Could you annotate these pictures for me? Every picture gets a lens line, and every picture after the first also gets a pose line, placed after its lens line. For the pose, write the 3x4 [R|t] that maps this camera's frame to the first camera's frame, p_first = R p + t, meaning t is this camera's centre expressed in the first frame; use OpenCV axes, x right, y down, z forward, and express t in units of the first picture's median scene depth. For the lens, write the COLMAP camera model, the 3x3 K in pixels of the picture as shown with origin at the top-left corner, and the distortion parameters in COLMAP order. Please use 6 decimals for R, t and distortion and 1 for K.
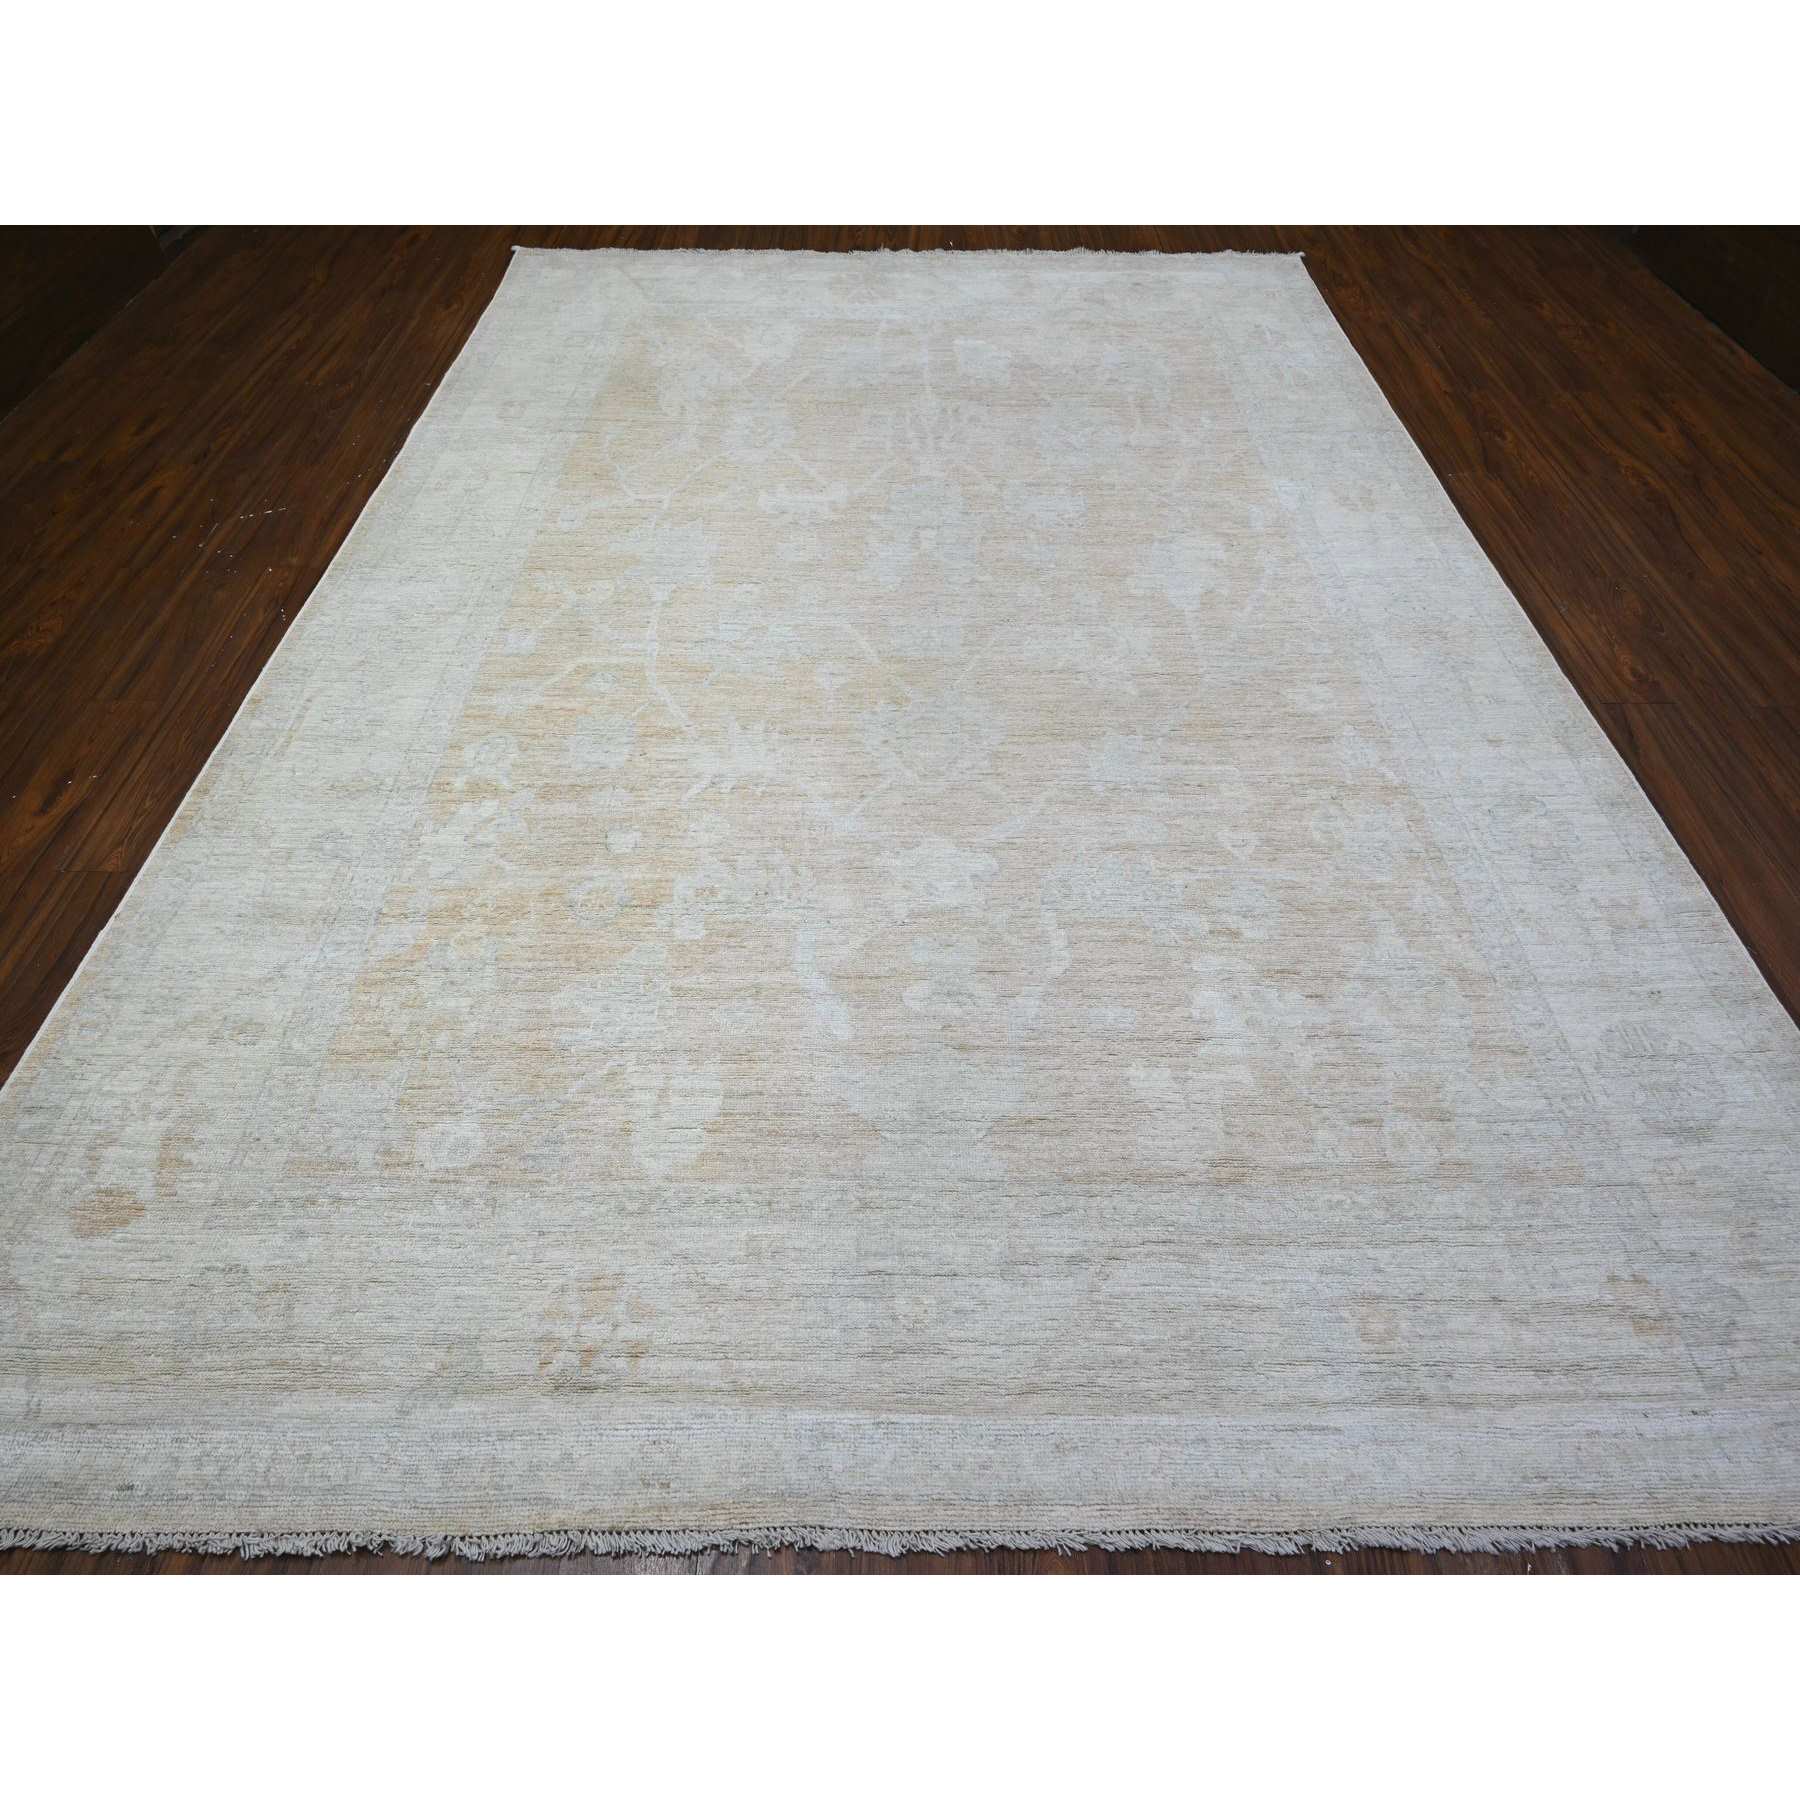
lens RADIAL K [[1216.1, 0, 903.2], [0, 1216.1, 898.6], [0, 0, 1]] dist [-0.009228, 0.001839]
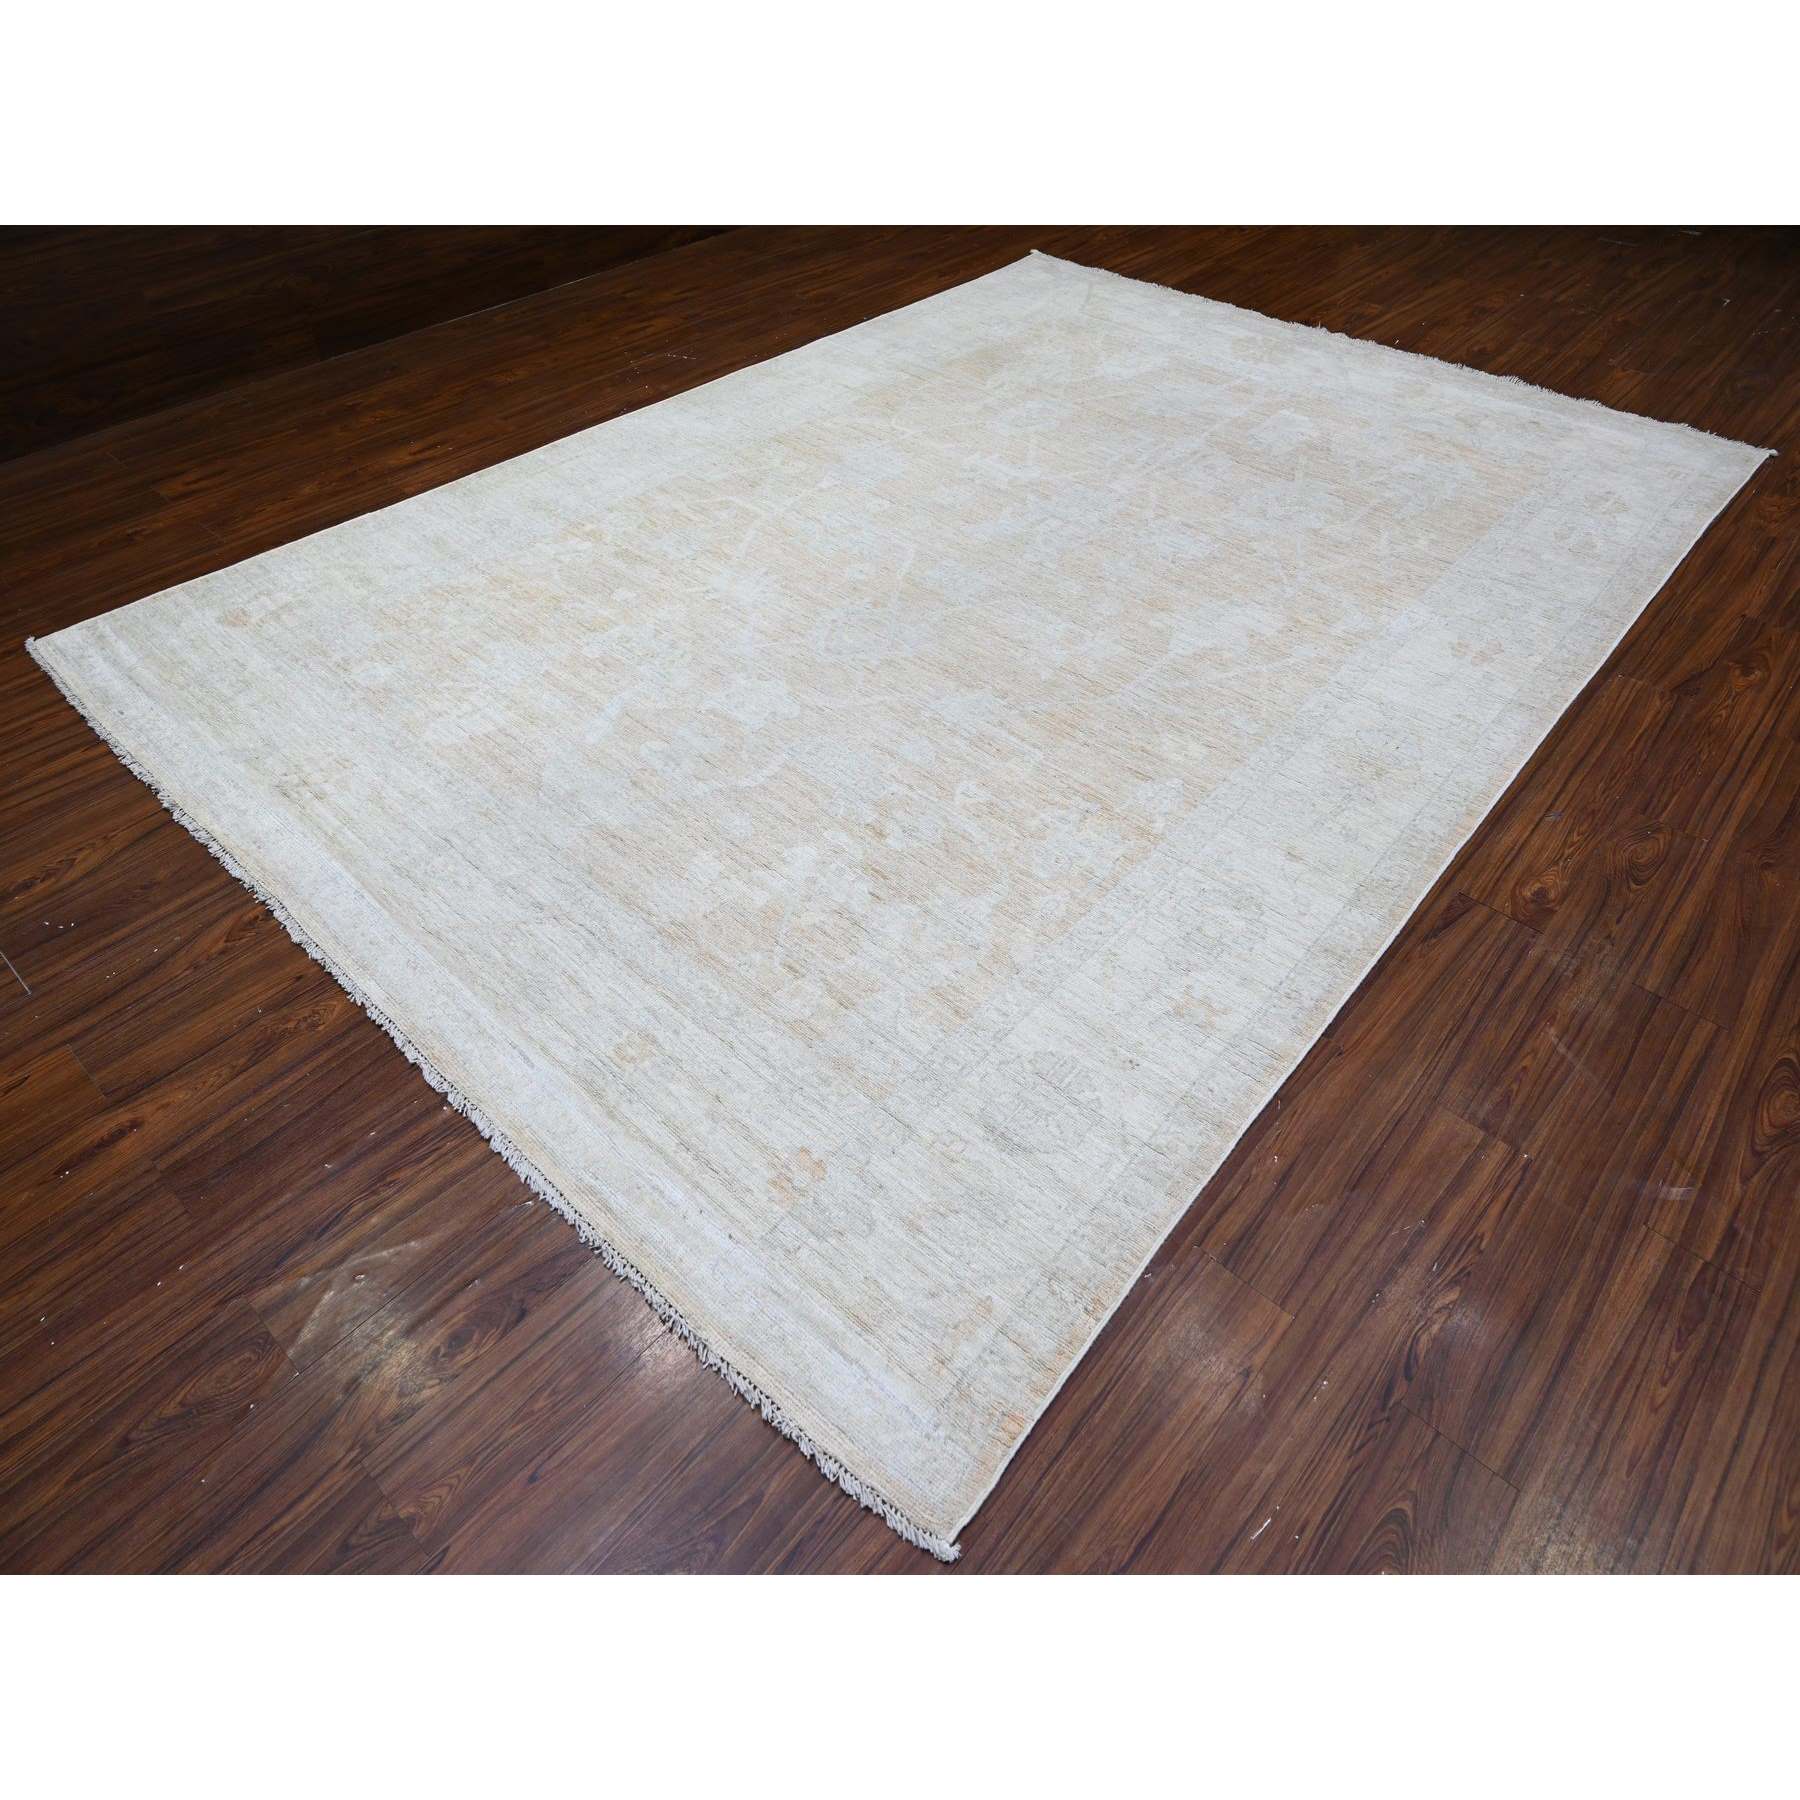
lens RADIAL K [[1216.1, 0, 897.7], [0, 1216.1, 901.9], [0, 0, 1]] dist [-0.009228, 0.001839]
pose [[0.718183, 0.476044, -0.507538, 0.766270], [-0.500527, 0.860103, 0.098468, -0.033147], [0.483410, 0.183319, 0.855984, 0.004721]]
